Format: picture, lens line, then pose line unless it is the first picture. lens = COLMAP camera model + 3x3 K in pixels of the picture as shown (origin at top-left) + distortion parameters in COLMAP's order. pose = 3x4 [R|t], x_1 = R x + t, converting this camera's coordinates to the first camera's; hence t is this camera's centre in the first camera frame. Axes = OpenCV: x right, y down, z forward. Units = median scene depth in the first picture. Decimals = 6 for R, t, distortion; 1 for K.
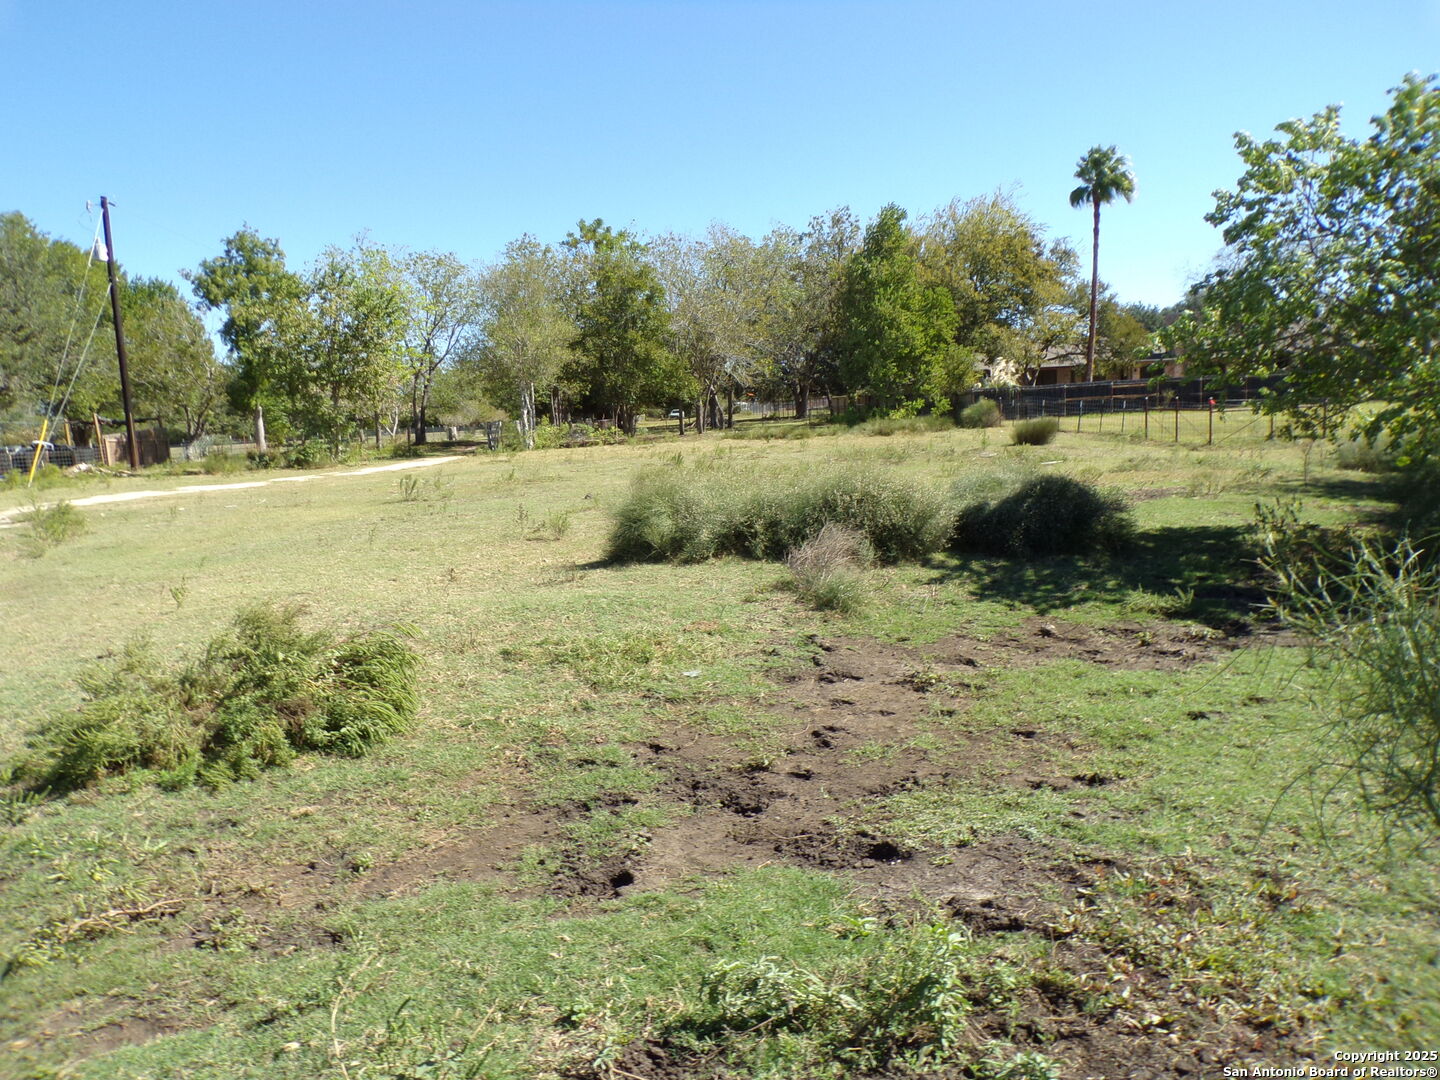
lens RADIAL K [[1005.0, 0, 715.7], [0, 1005.0, 546.9], [0, 0, 1]] dist [0.037971, 0.002223]
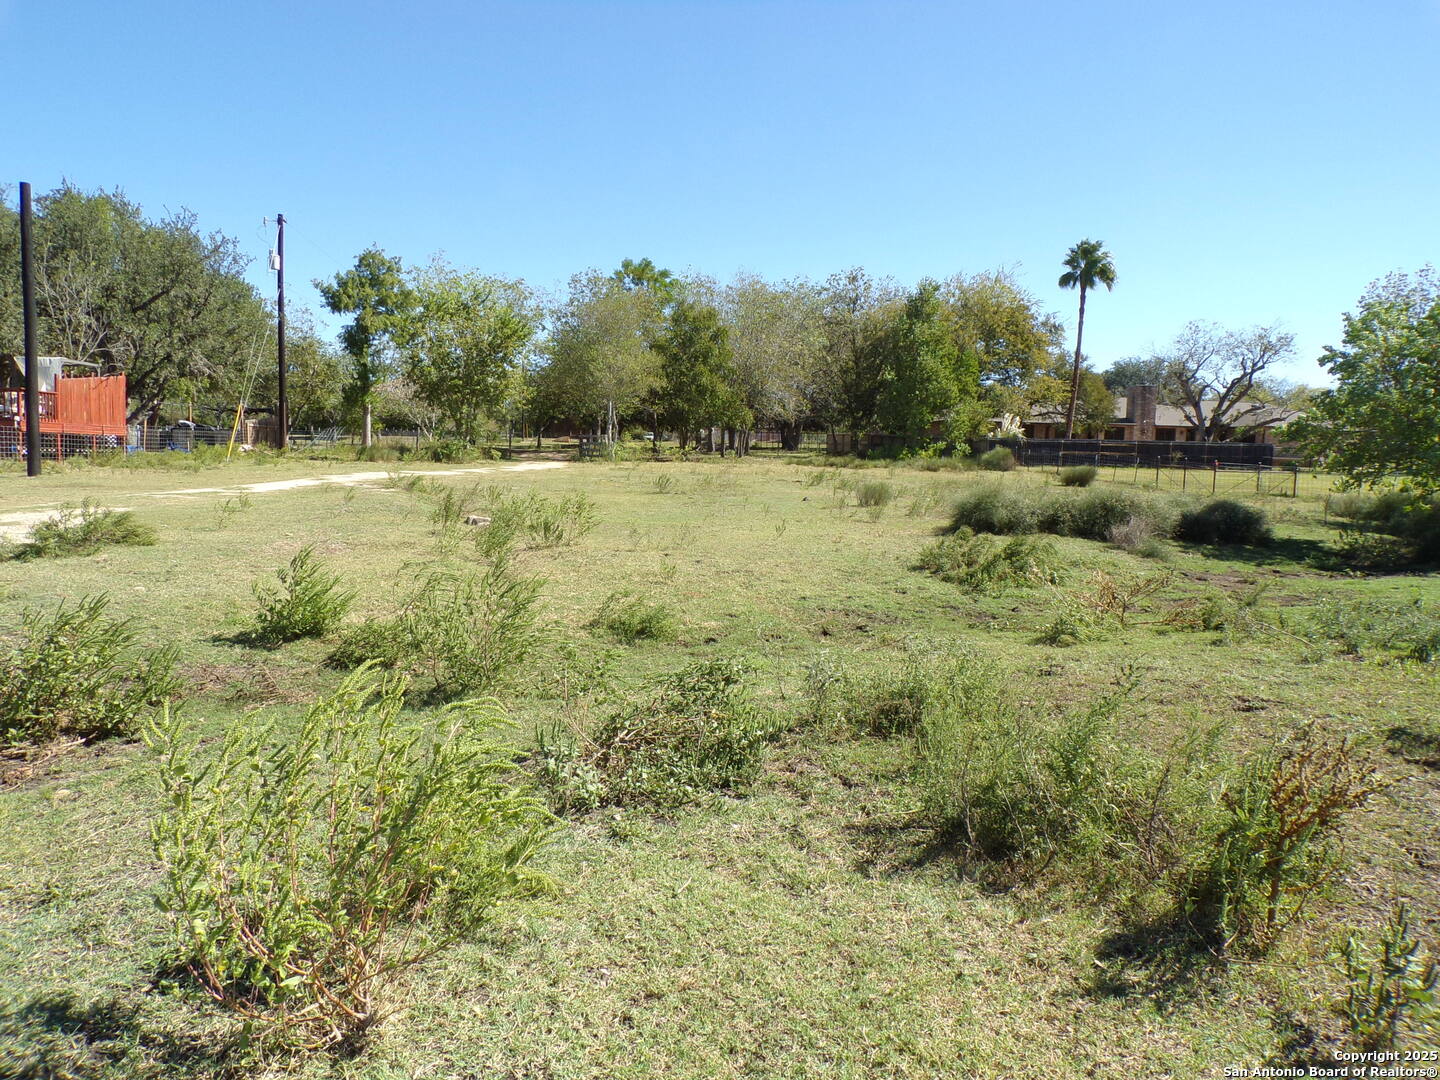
lens RADIAL K [[1005.0, 0, 723.1], [0, 1005.0, 532.3], [0, 0, 1]] dist [0.037971, 0.002223]
pose [[0.993838, 0.068474, 0.087163, -0.134823], [-0.064748, 0.996892, -0.044887, 0.024413], [-0.089966, 0.038967, 0.995182, -0.125597]]
